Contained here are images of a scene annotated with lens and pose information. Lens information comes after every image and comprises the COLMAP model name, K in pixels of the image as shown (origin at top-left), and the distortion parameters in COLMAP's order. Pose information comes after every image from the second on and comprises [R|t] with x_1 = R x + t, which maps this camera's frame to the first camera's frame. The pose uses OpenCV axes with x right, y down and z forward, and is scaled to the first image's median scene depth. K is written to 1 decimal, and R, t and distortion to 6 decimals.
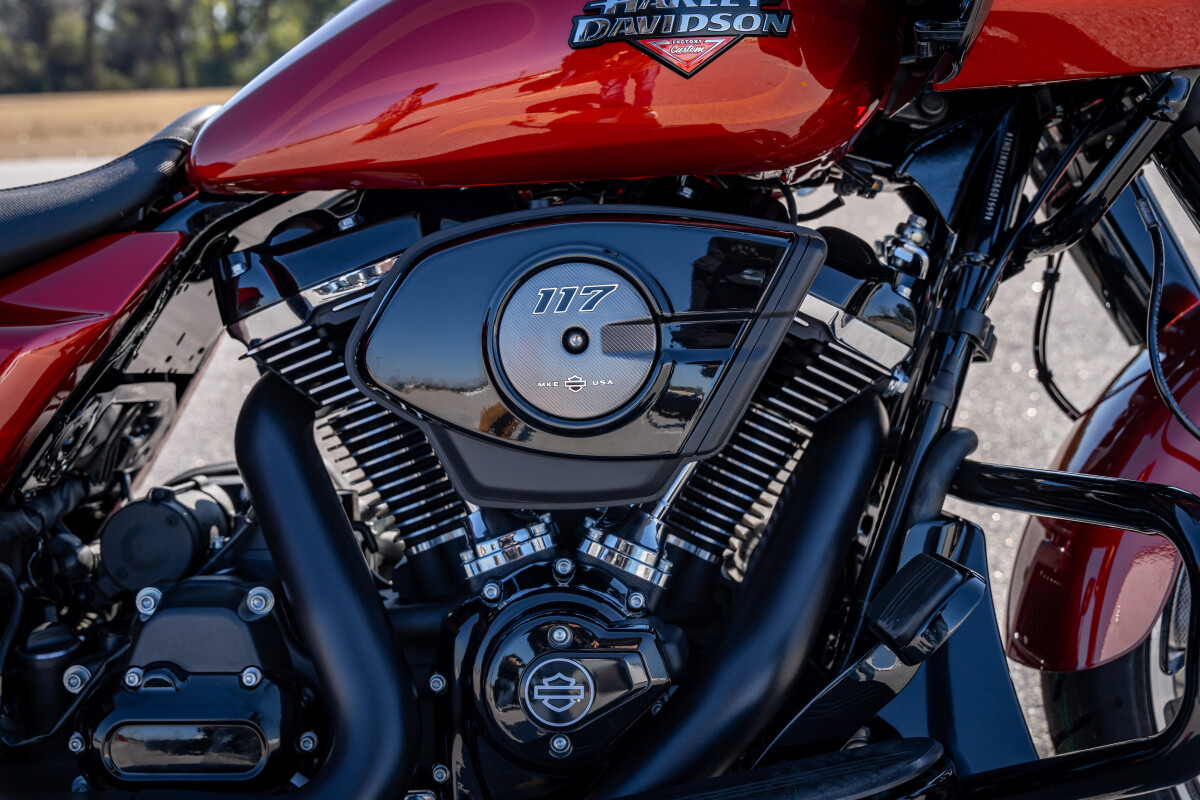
lens RADIAL K [[1378.7, 0, 598.1], [0, 1378.7, 408.2], [0, 0, 1]] dist [-0.005426, 0.000000]
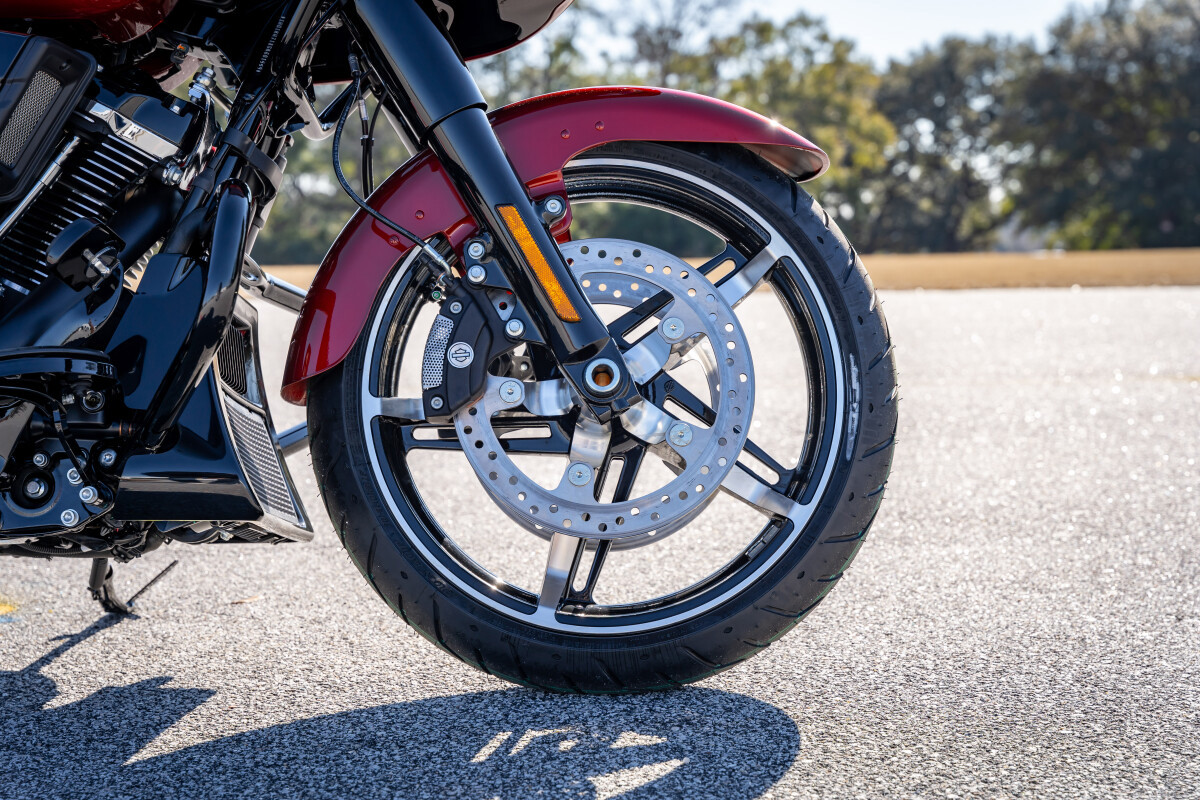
lens RADIAL K [[2062.4, 0, 601.4], [0, 2062.4, 399.5], [0, 0, 1]] dist [0.024780, 0.000000]
pose [[0.999115, 0.024135, -0.034455, 0.748283], [-0.029744, 0.984487, -0.172915, 0.574805], [0.029747, 0.173787, 0.984334, -1.064105]]
